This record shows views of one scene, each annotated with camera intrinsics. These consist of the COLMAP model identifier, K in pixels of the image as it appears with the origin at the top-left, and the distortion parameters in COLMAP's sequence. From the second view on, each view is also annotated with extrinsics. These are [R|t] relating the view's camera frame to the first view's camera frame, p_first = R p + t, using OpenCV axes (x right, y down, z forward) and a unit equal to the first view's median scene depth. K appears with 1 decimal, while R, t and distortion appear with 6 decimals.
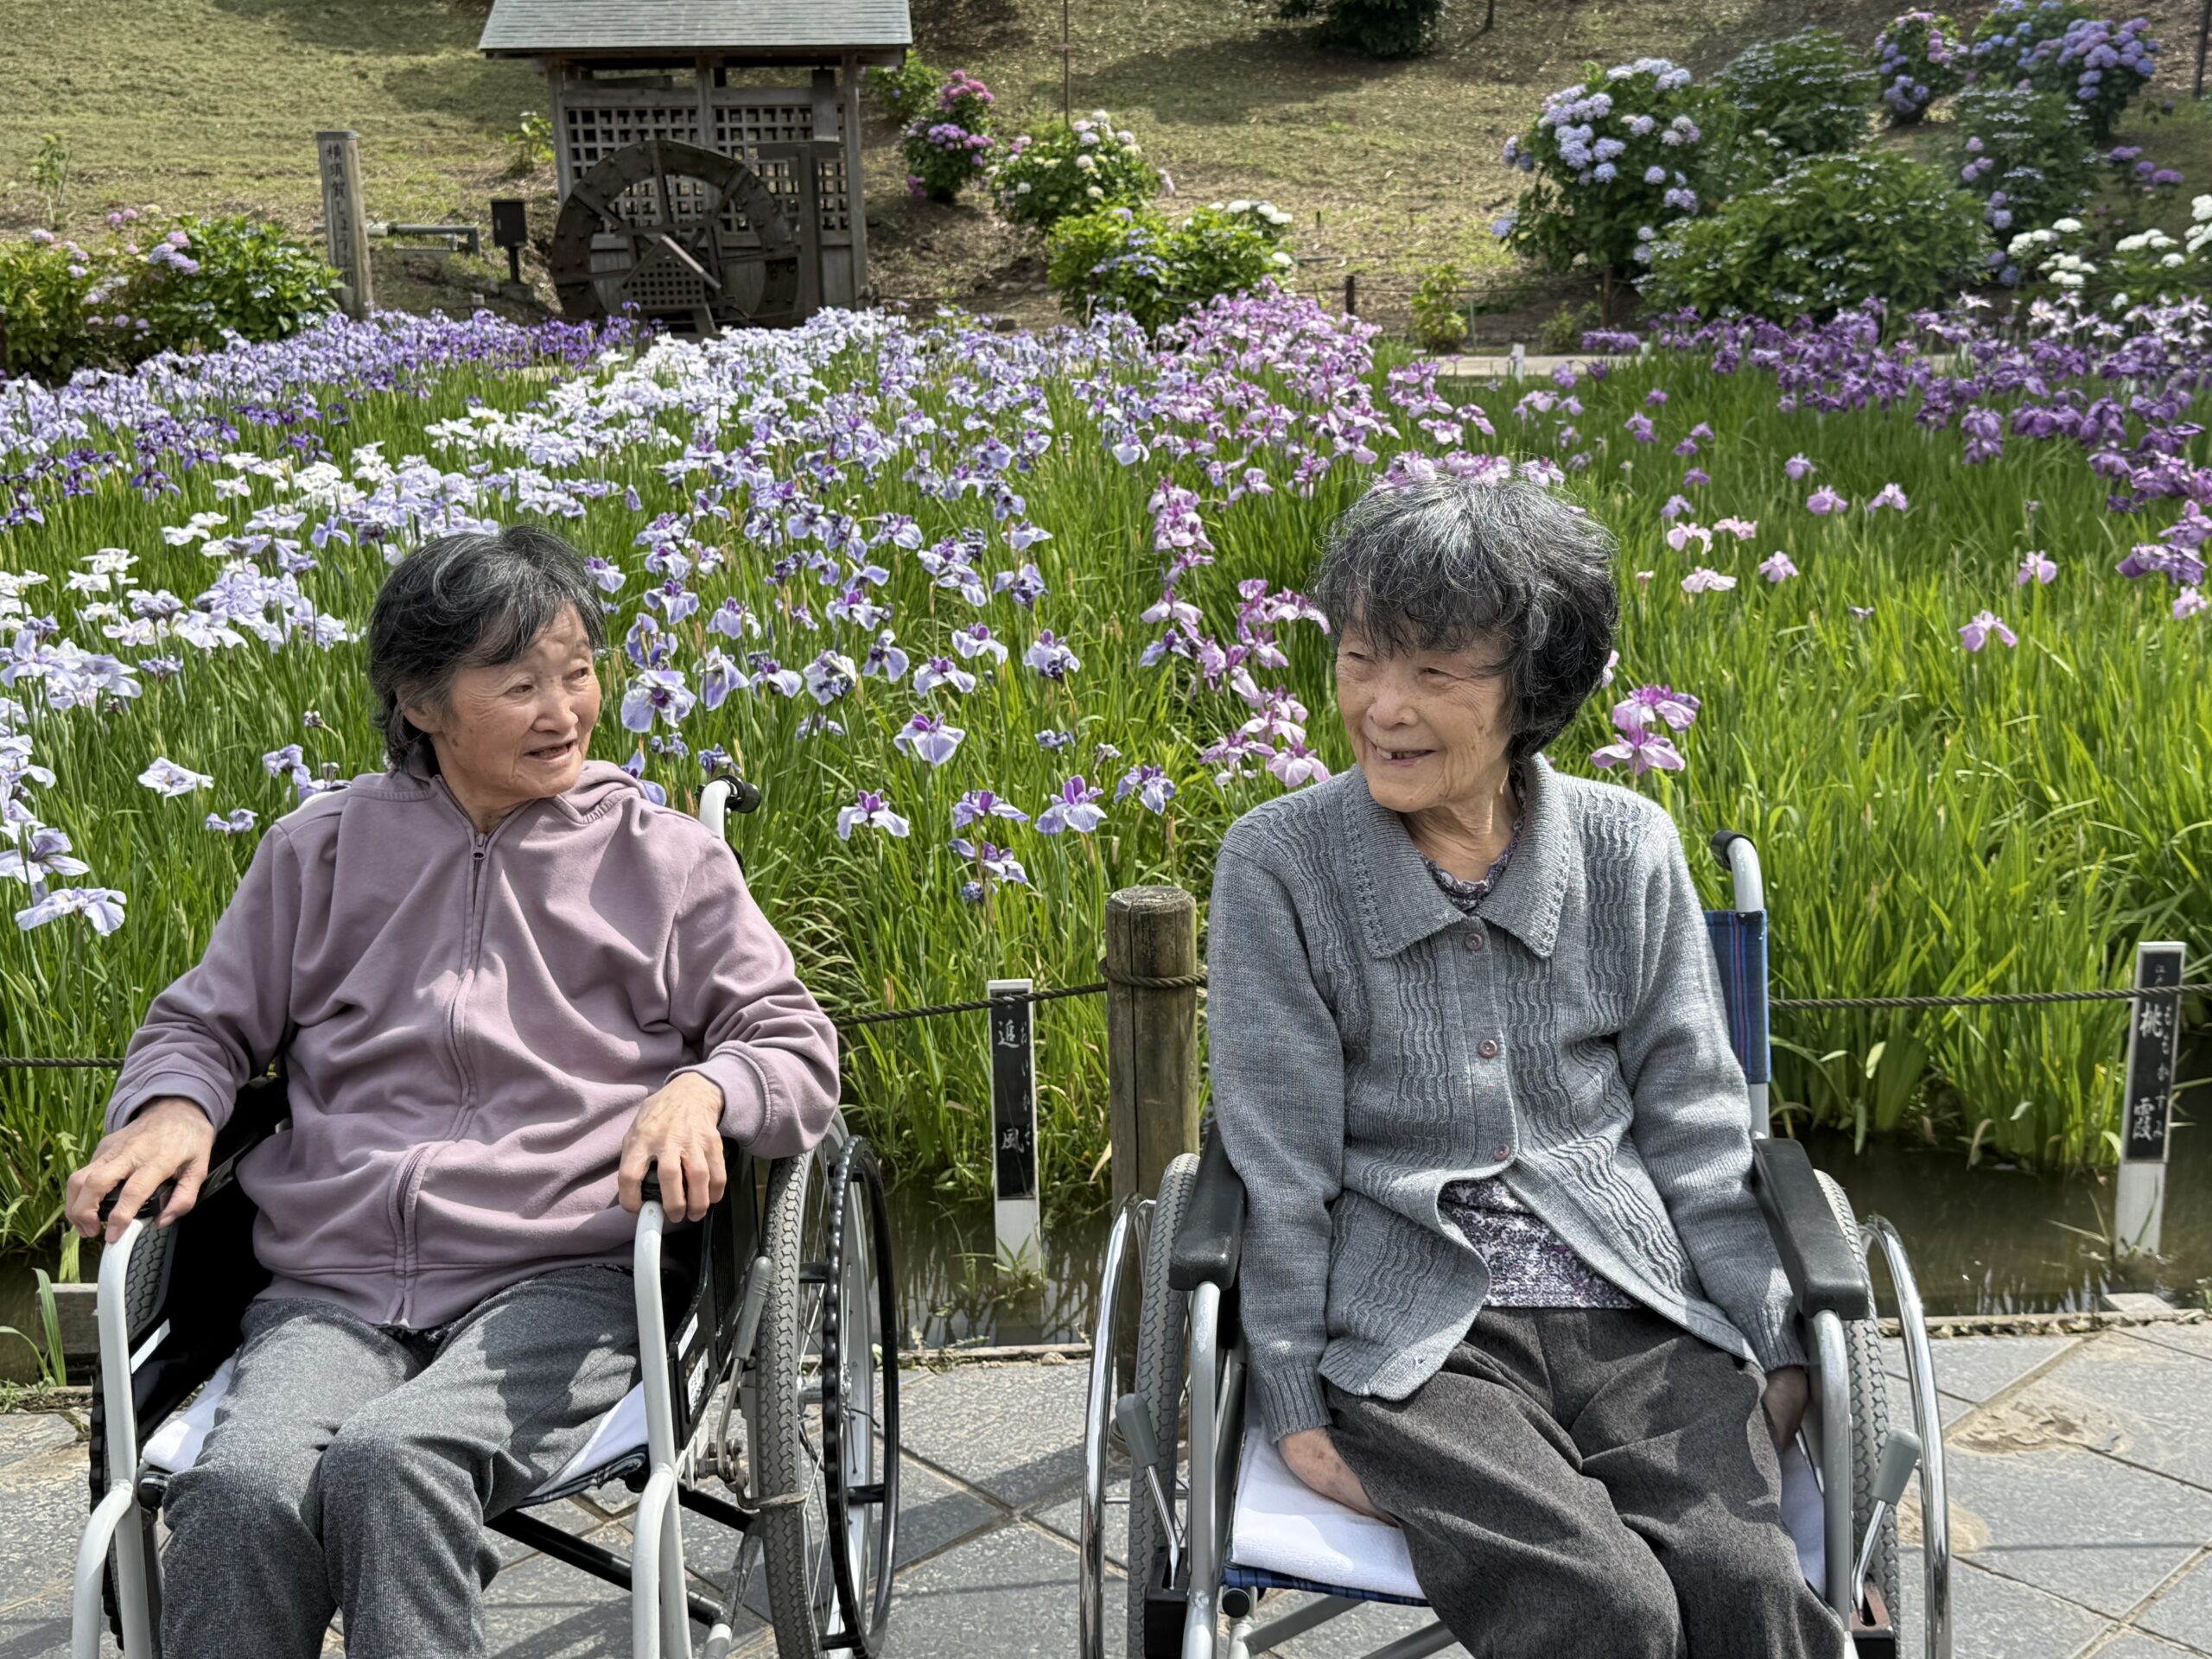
lens RADIAL K [[2515.1, 0, 1106.0], [0, 2515.1, 829.5], [0, 0, 1]] dist [0.189825, -0.441289]
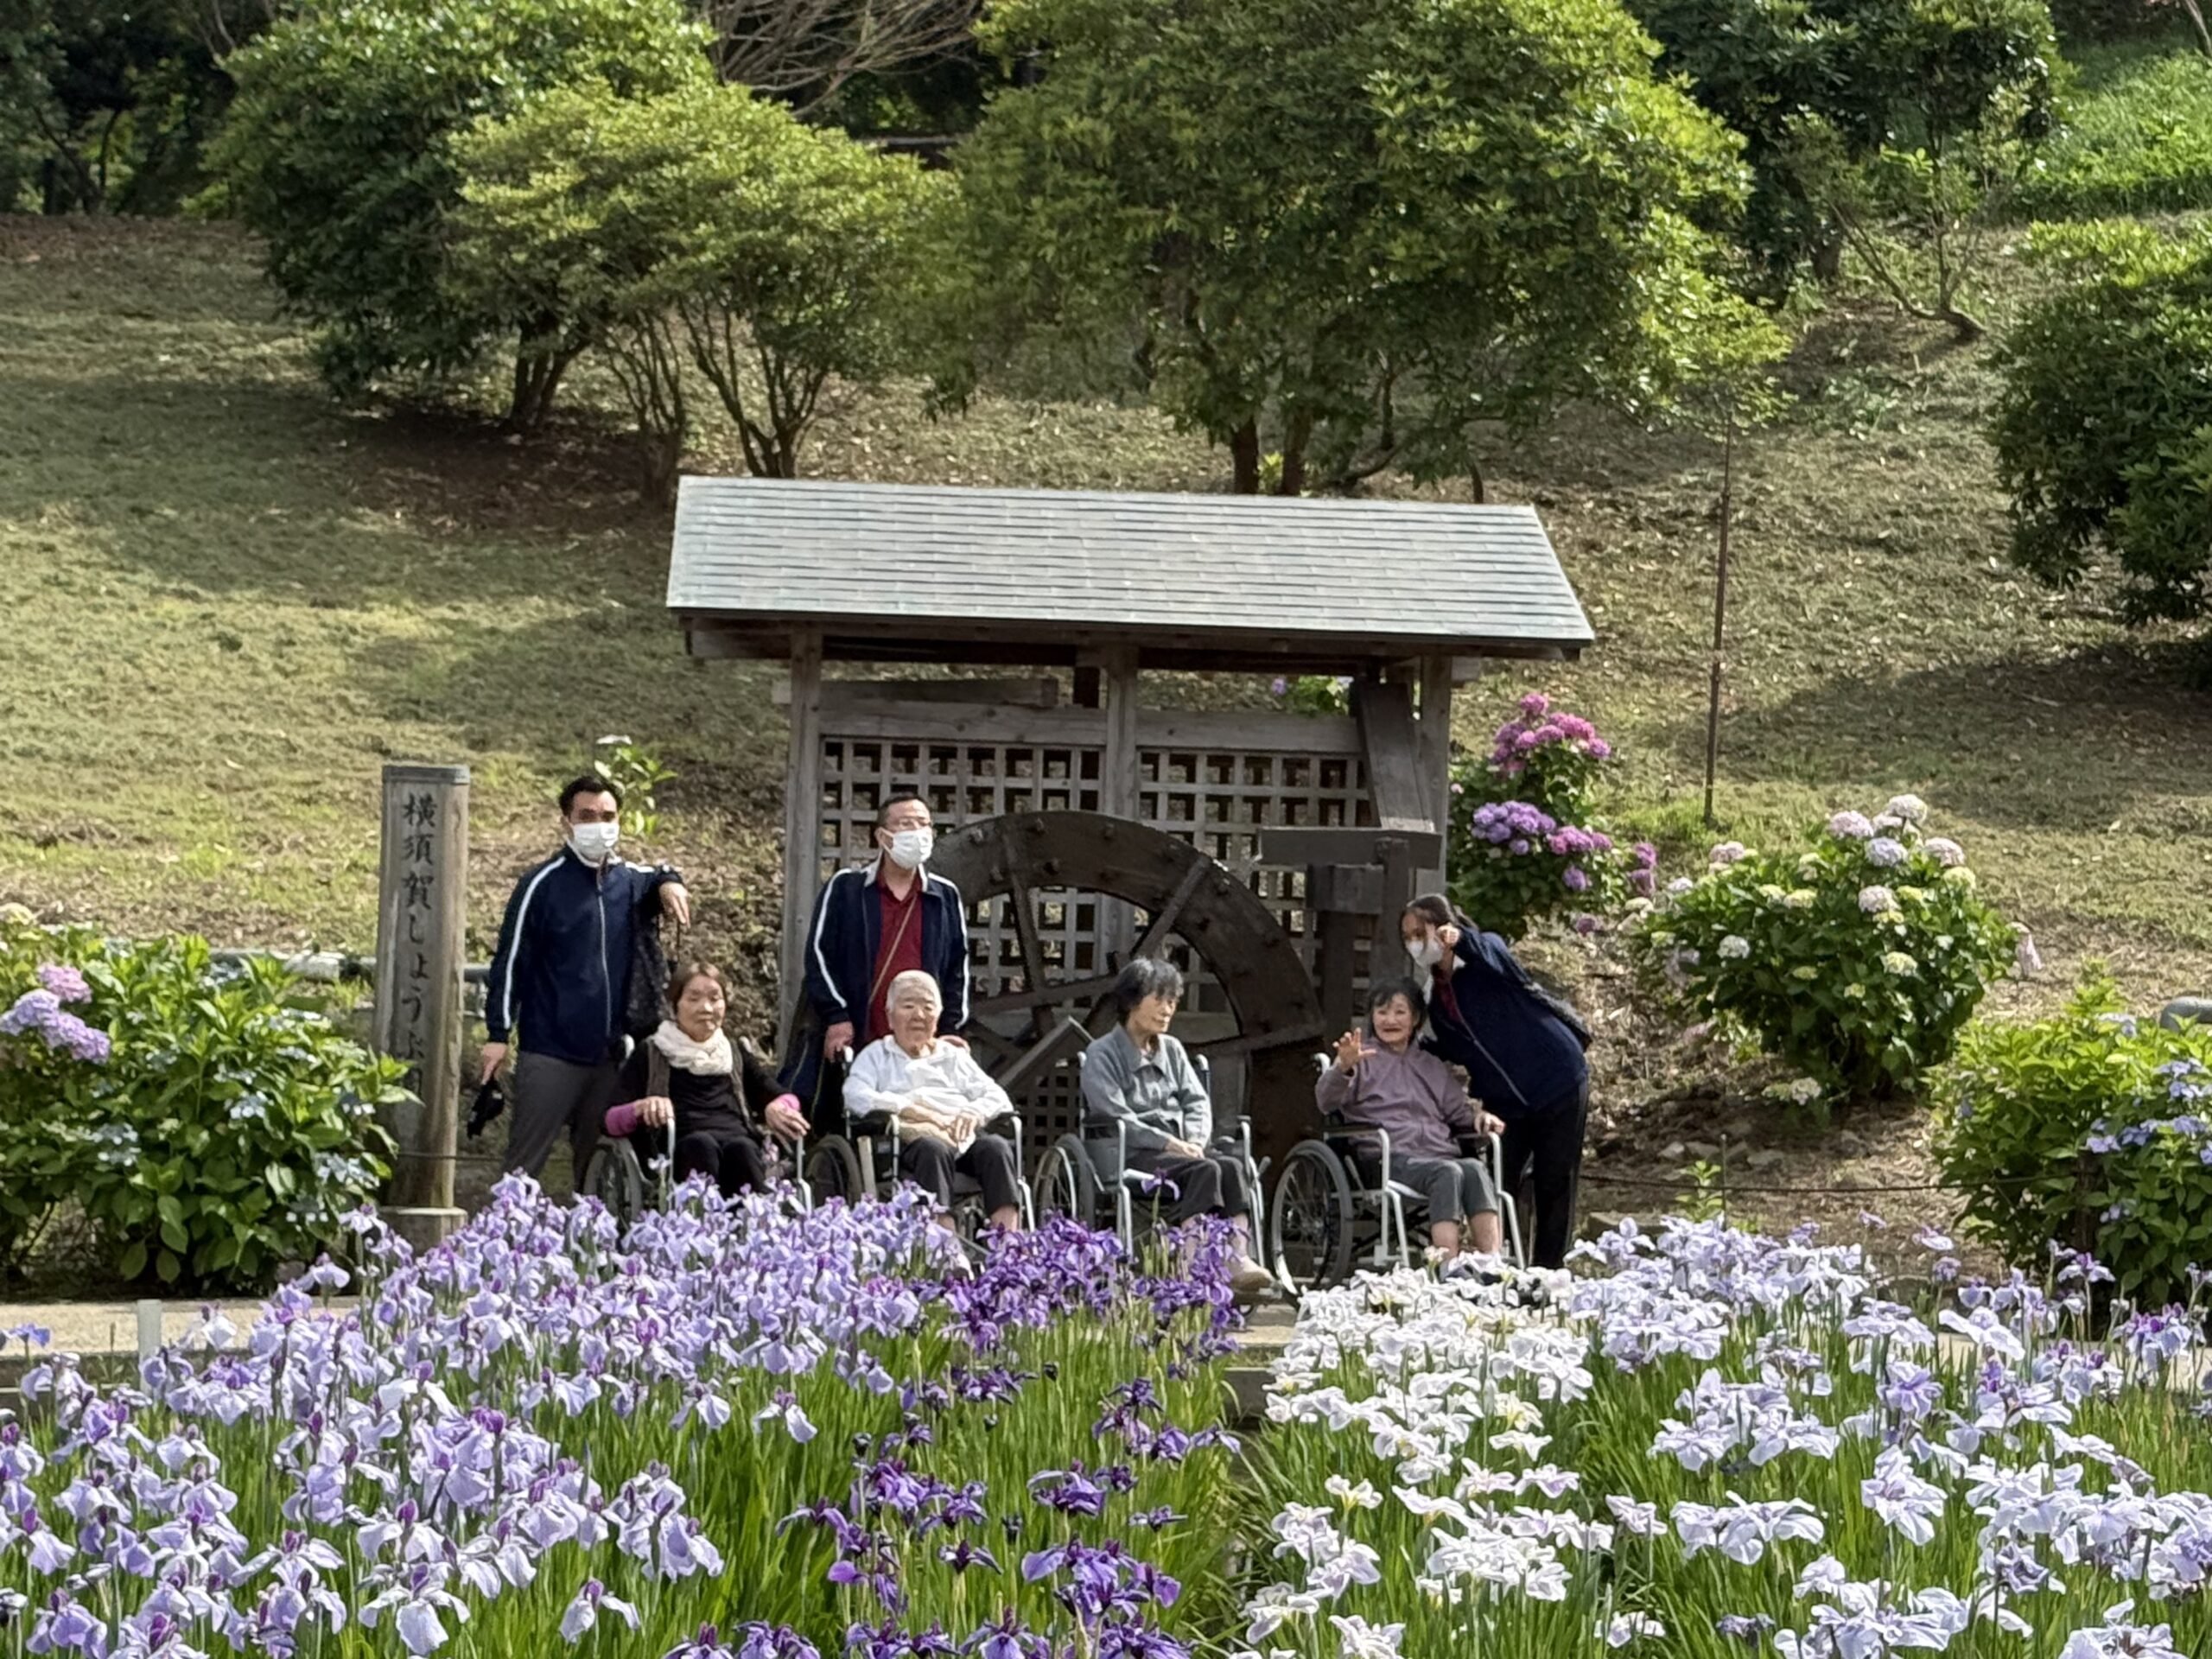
lens RADIAL K [[5195.9, 0, 1106.0], [0, 5195.9, 829.5], [0, 0, 1]] dist [0.141532, 0.171504]
pose [[0.998392, 0.054678, -0.014973, -0.144226], [-0.056690, 0.964469, -0.258042, -0.026830], [0.000332, 0.258476, 0.966018, 0.098538]]
